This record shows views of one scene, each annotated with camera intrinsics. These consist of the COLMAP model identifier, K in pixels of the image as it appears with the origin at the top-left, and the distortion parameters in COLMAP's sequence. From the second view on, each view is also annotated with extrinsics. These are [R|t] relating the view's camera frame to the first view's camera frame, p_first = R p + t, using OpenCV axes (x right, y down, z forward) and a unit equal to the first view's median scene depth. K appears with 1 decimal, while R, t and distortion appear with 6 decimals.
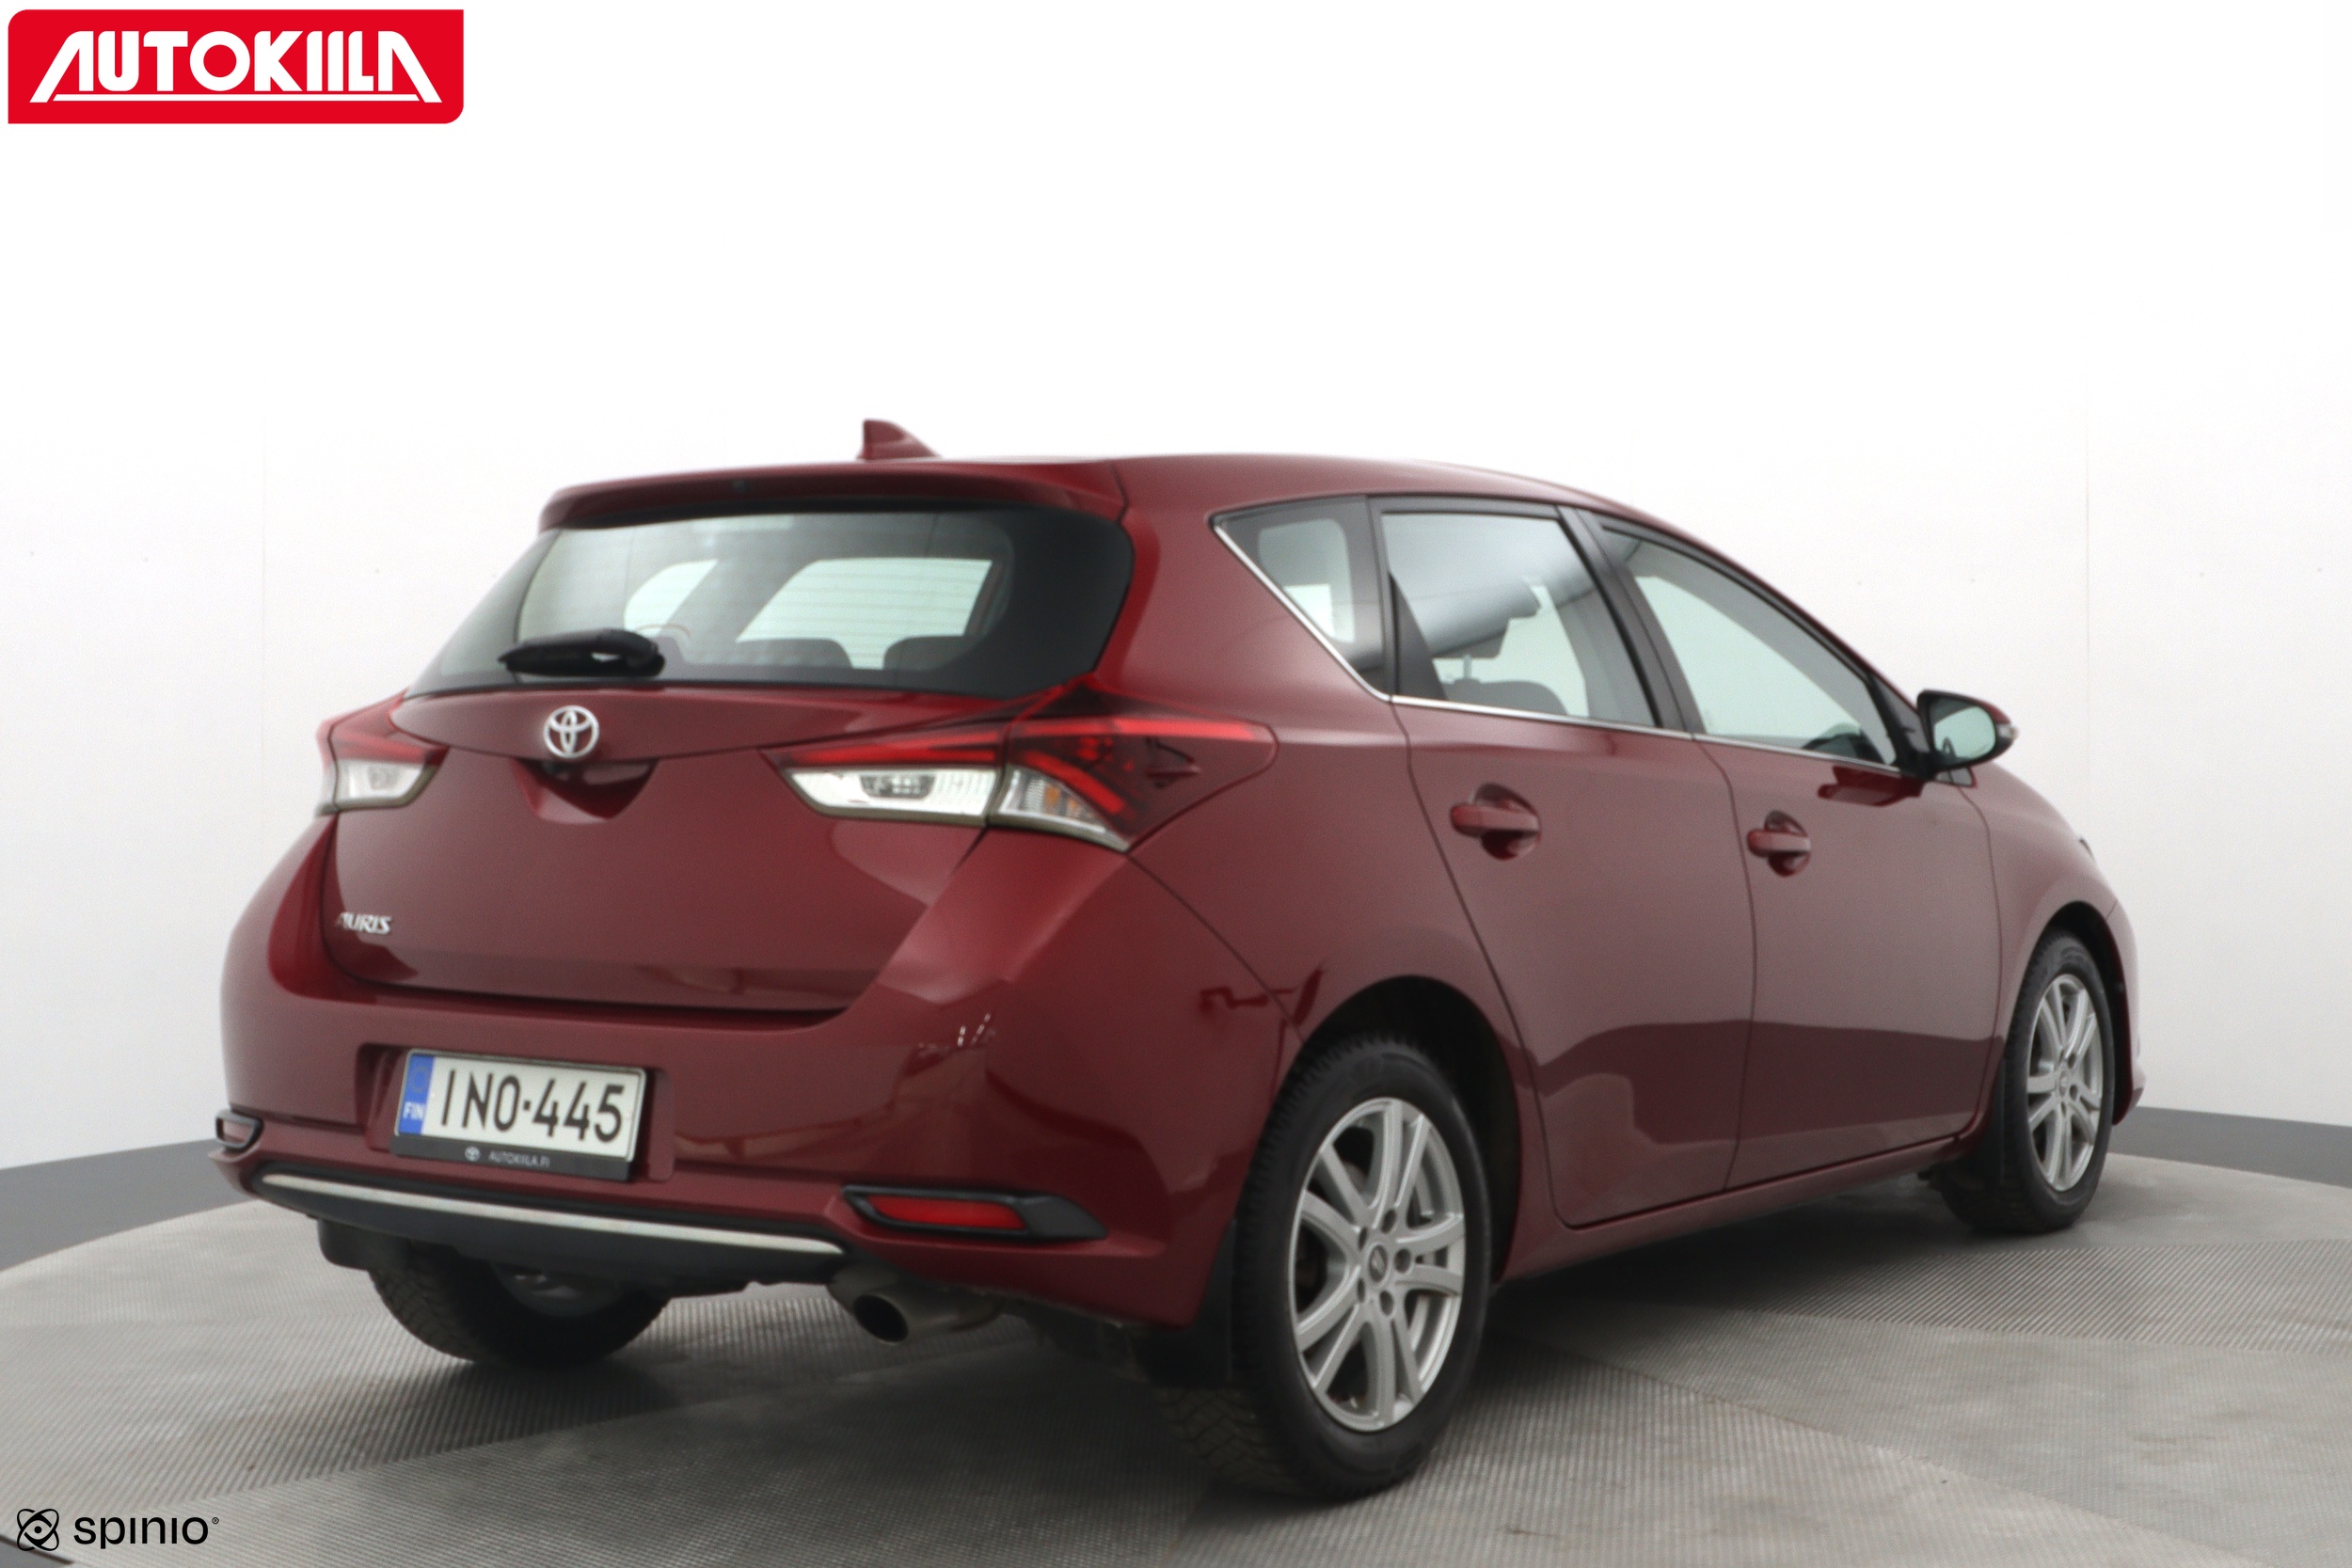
lens RADIAL K [[3494.8, 0, 1176.0], [0, 3494.8, 784.0], [0, 0, 1]] dist [-0.007353, -0.029217]
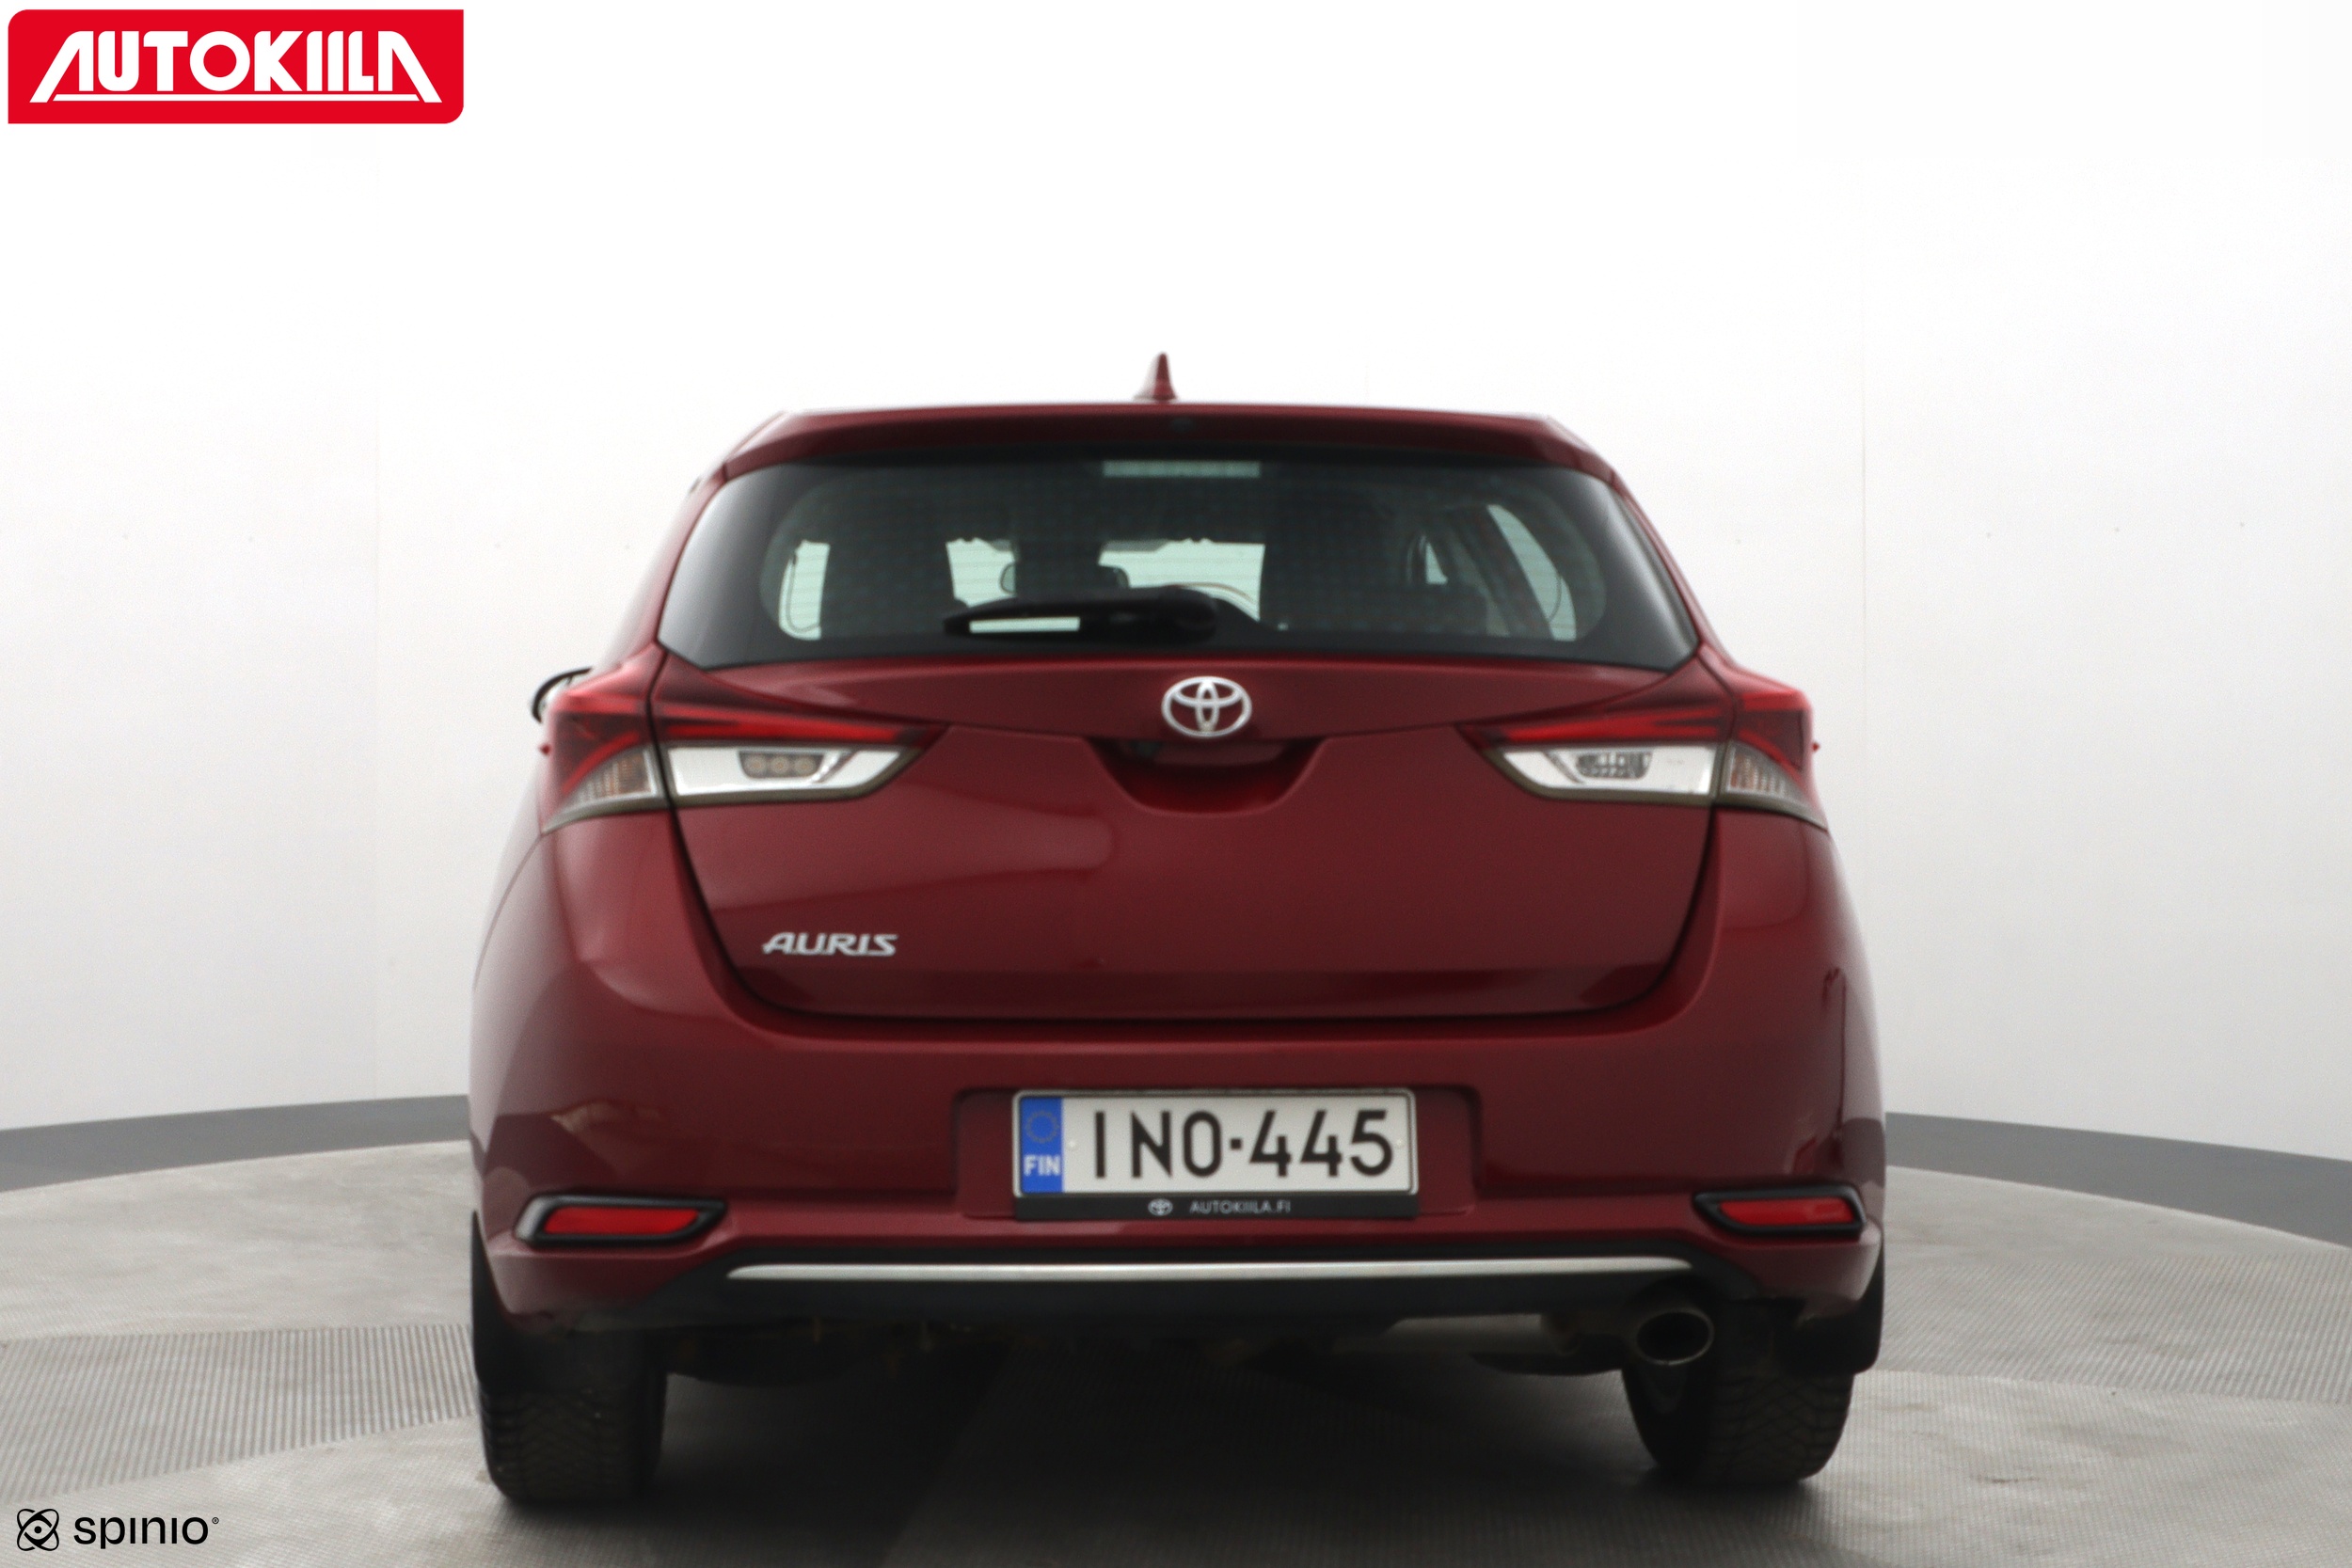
lens RADIAL K [[3494.8, 0, 1176.0], [0, 3494.8, 784.0], [0, 0, 1]] dist [-0.007353, -0.029217]
pose [[0.749555, -0.015551, 0.661760, -0.761442], [0.010750, 0.999878, 0.011320, -0.005959], [-0.661855, -0.001371, 0.749630, 0.368384]]
